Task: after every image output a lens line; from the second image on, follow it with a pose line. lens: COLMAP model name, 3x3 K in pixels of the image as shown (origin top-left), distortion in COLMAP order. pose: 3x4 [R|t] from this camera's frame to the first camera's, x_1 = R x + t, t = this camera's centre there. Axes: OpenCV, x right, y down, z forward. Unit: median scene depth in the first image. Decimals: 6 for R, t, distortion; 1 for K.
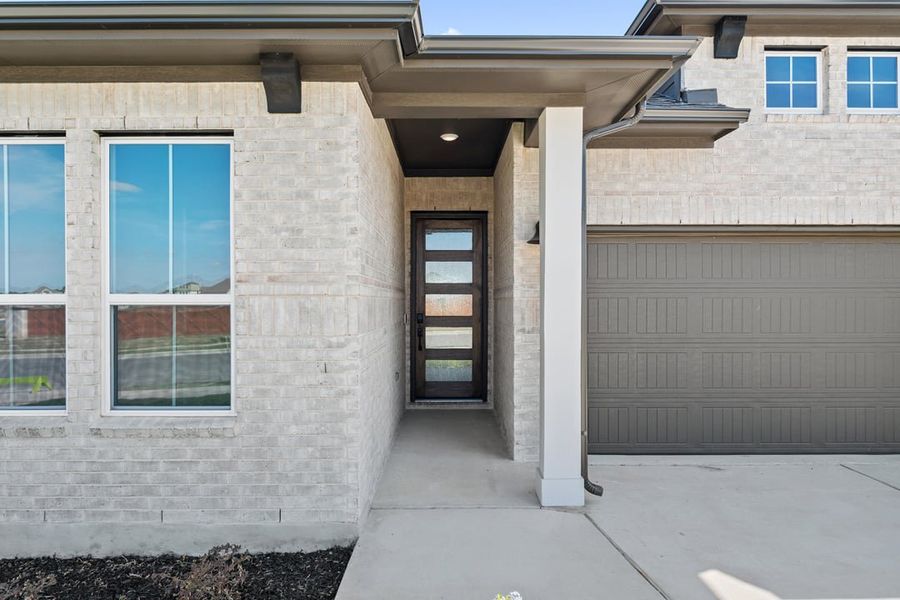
lens RADIAL K [[539.4, 0, 453.1], [0, 539.4, 297.9], [0, 0, 1]] dist [-0.000549, -0.006347]
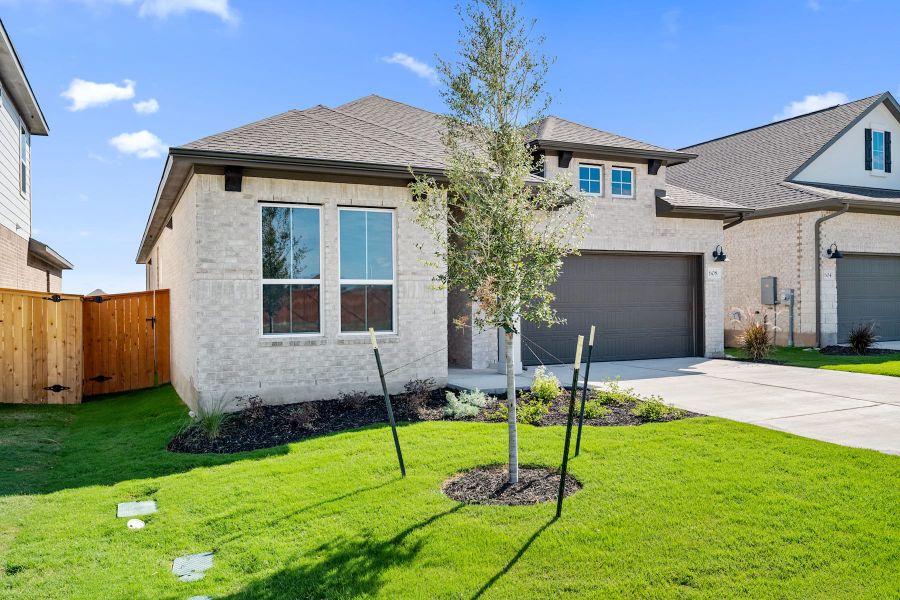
lens RADIAL K [[678.0, 0, 443.4], [0, 678.0, 302.6], [0, 0, 1]] dist [0.003158, 0.003232]
pose [[0.912878, -0.007177, 0.408168, -1.370794], [0.005153, 0.999968, 0.006059, 0.071691], [-0.408199, -0.003428, 0.912887, -1.657433]]
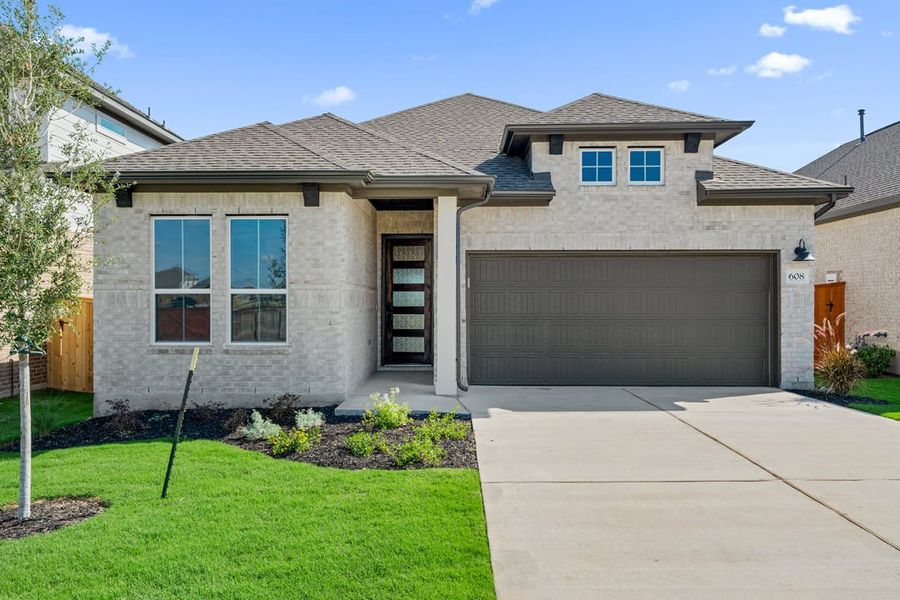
lens RADIAL K [[678.0, 0, 444.2], [0, 678.0, 299.4], [0, 0, 1]] dist [0.003158, 0.003232]
pose [[0.999536, 0.001408, -0.030418, 0.302184], [-0.001473, 0.999997, -0.002099, 0.039353], [0.030415, 0.002143, 0.999535, -1.693882]]
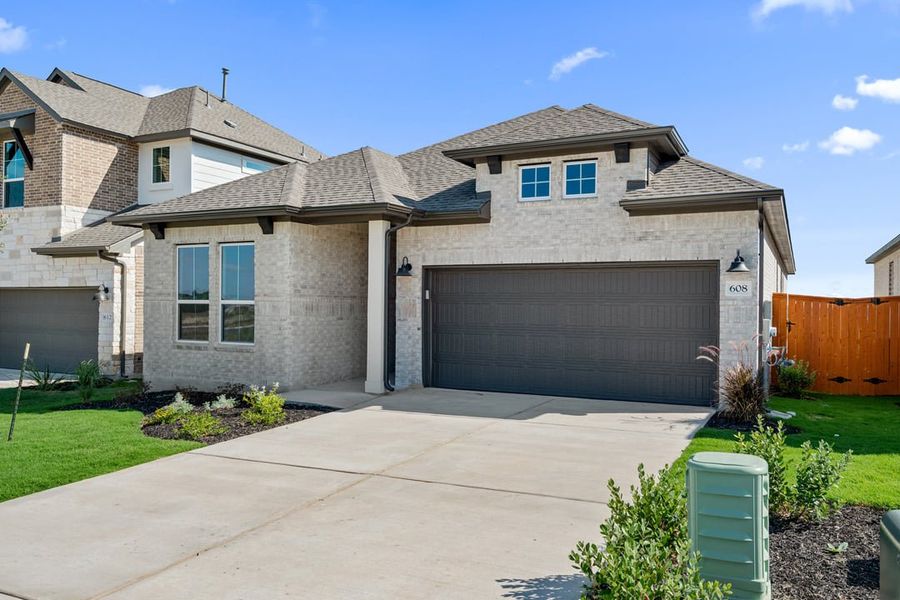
lens RADIAL K [[678.0, 0, 459.2], [0, 678.0, 302.0], [0, 0, 1]] dist [0.003158, 0.003232]
pose [[0.898620, 0.007244, -0.438668, 2.003739], [-0.009110, 0.999956, -0.002149, -0.001420], [0.438633, 0.005928, 0.898647, -1.609175]]
